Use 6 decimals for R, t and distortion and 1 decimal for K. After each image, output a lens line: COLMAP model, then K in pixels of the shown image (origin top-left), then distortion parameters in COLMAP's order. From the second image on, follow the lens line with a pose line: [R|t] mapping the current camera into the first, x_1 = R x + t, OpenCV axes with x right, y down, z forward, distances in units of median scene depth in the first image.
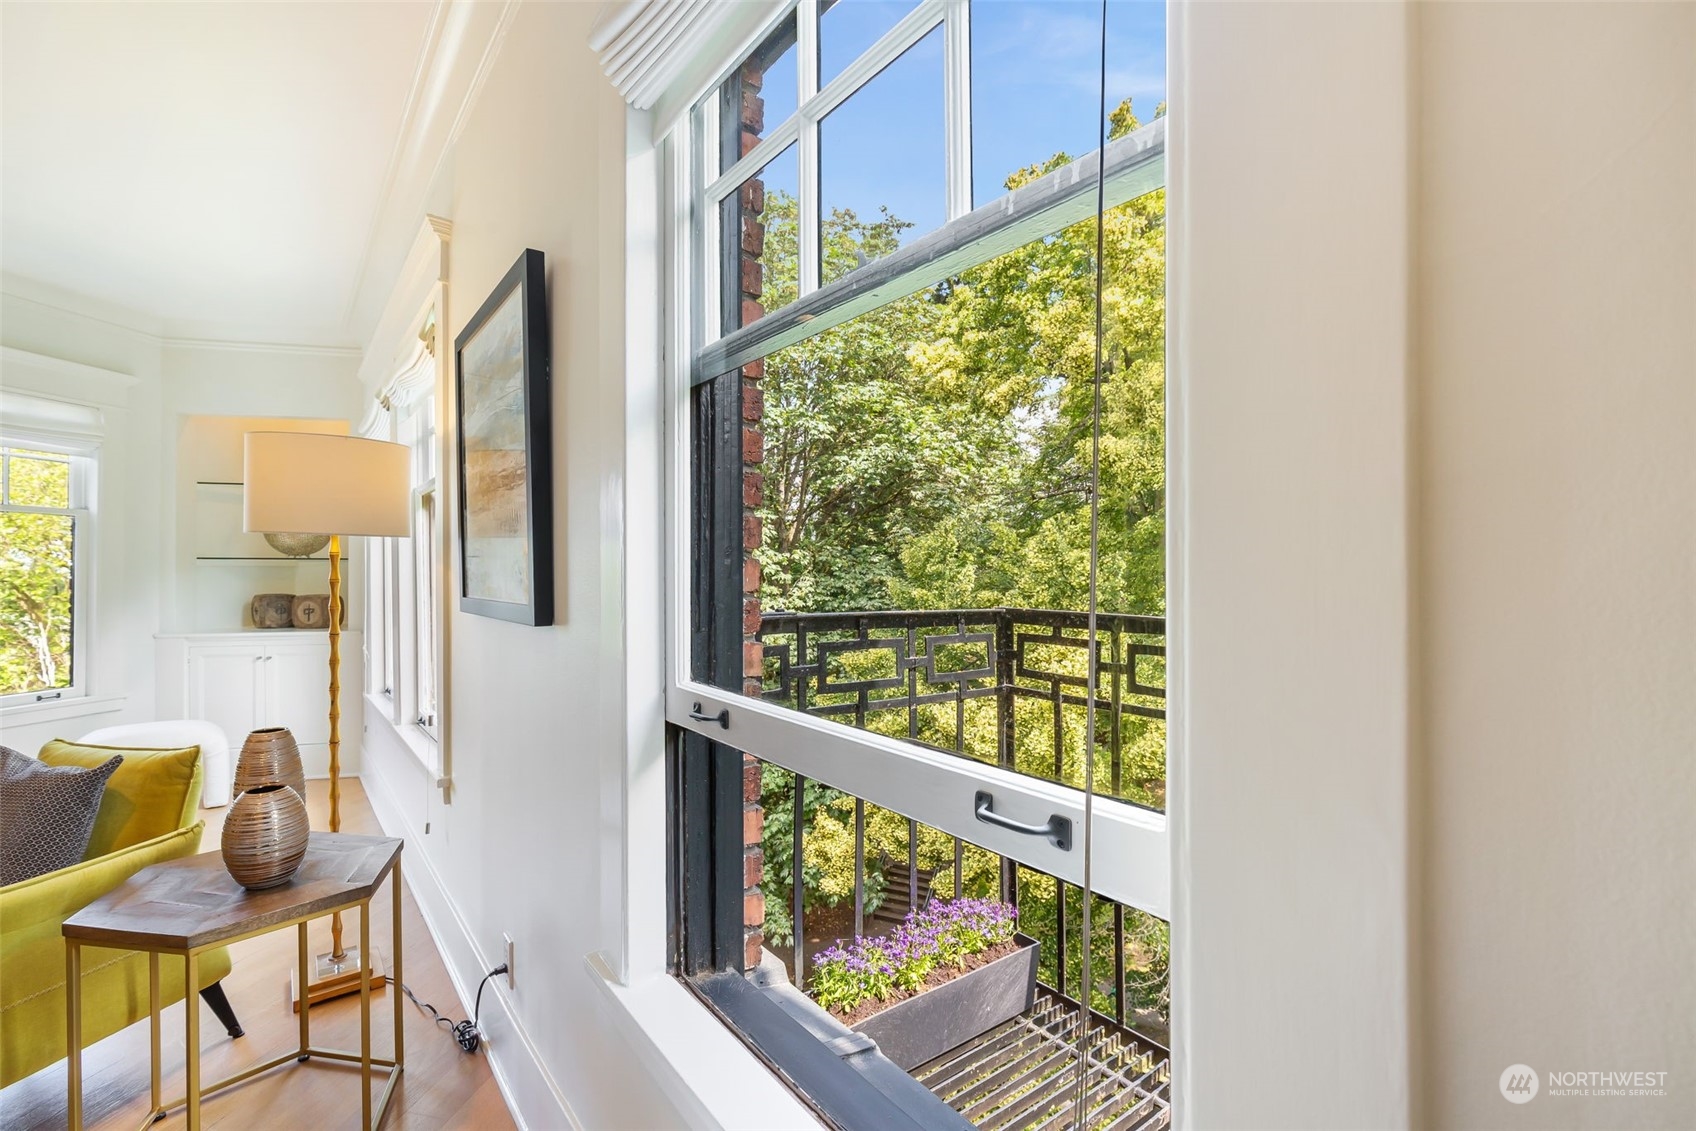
lens RADIAL K [[767.8, 0, 848.0], [0, 767.8, 565.5], [0, 0, 1]] dist [0.000569, 0.000064]
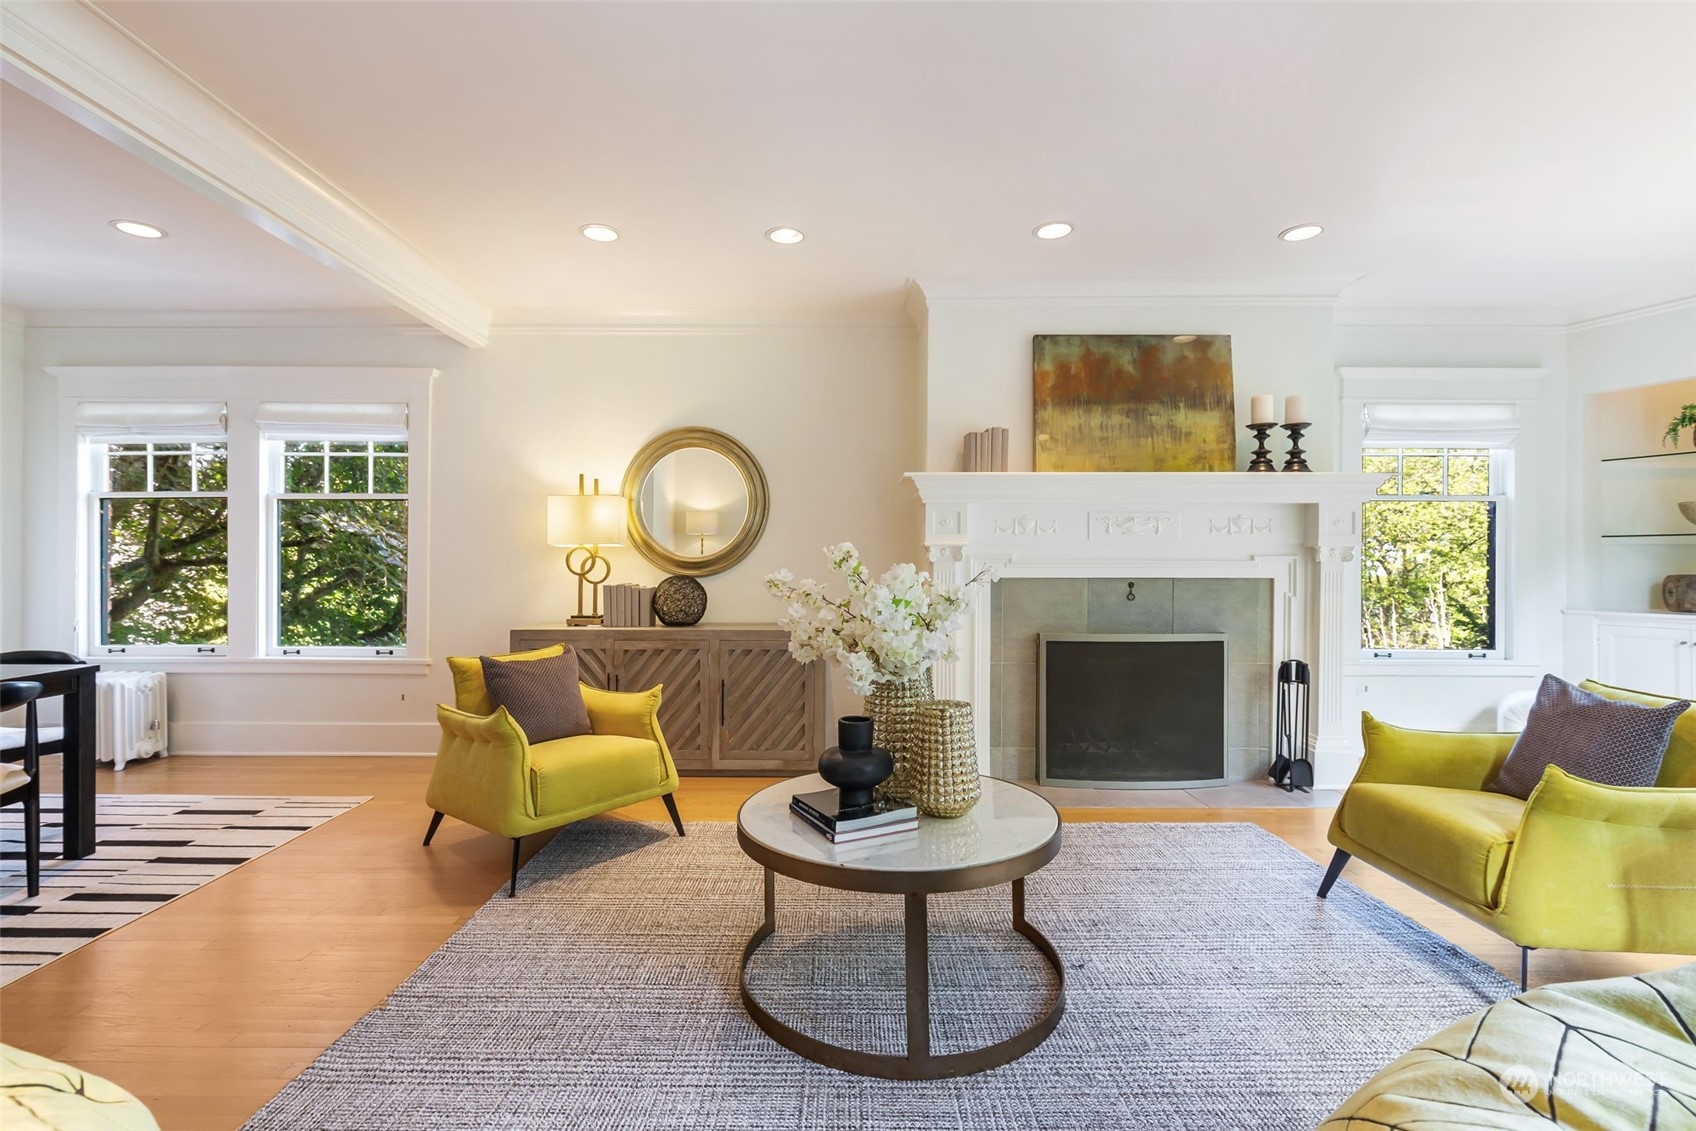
lens RADIAL K [[767.8, 0, 848.0], [0, 767.8, 565.5], [0, 0, 1]] dist [0.000569, 0.000064]
pose [[0.166973, 0.000759, -0.985961, -0.034386], [0.008832, 0.999958, 0.002265, 0.018594], [0.985922, -0.009086, 0.166960, -0.139761]]
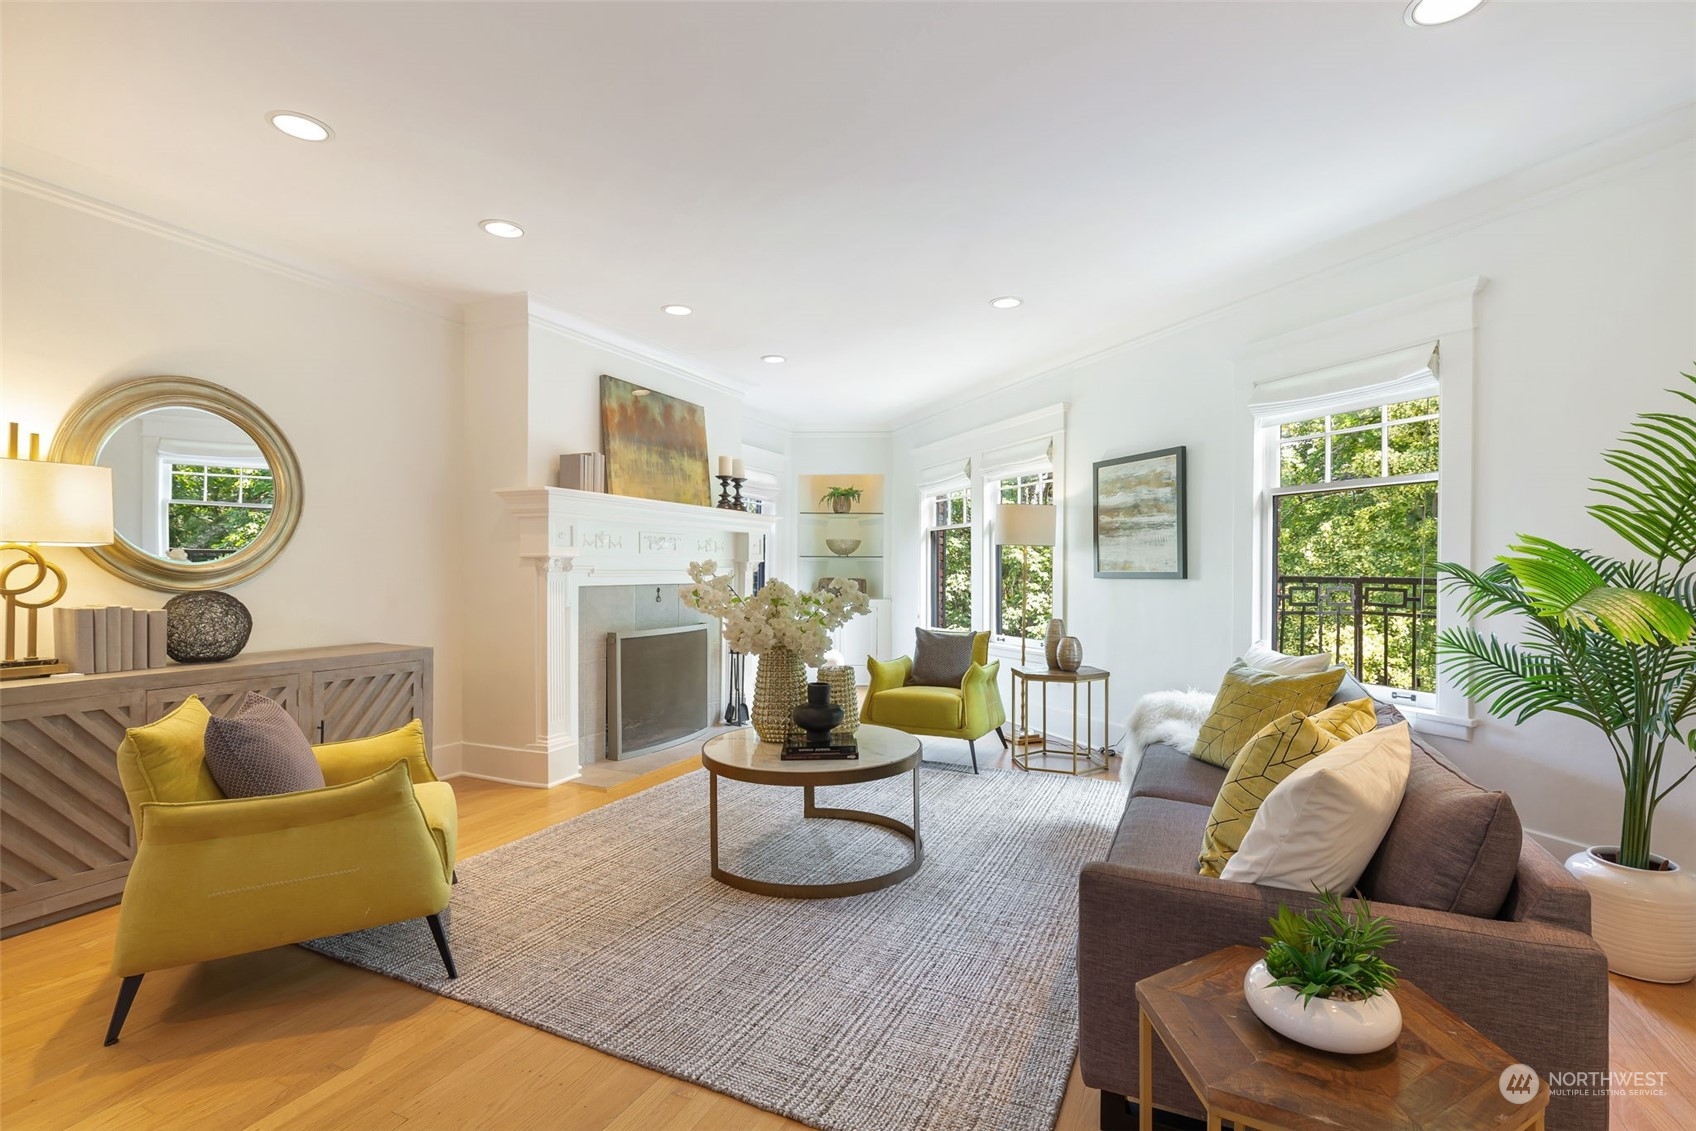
lens RADIAL K [[710.1, 0, 906.5], [0, 710.1, 597.4], [0, 0, 1]] dist [0.000982, 0.000025]
pose [[0.966428, 0.014450, -0.256532, -0.221675], [-0.002516, 0.998902, 0.046787, 0.007825], [0.256927, -0.044571, 0.965403, -0.560091]]
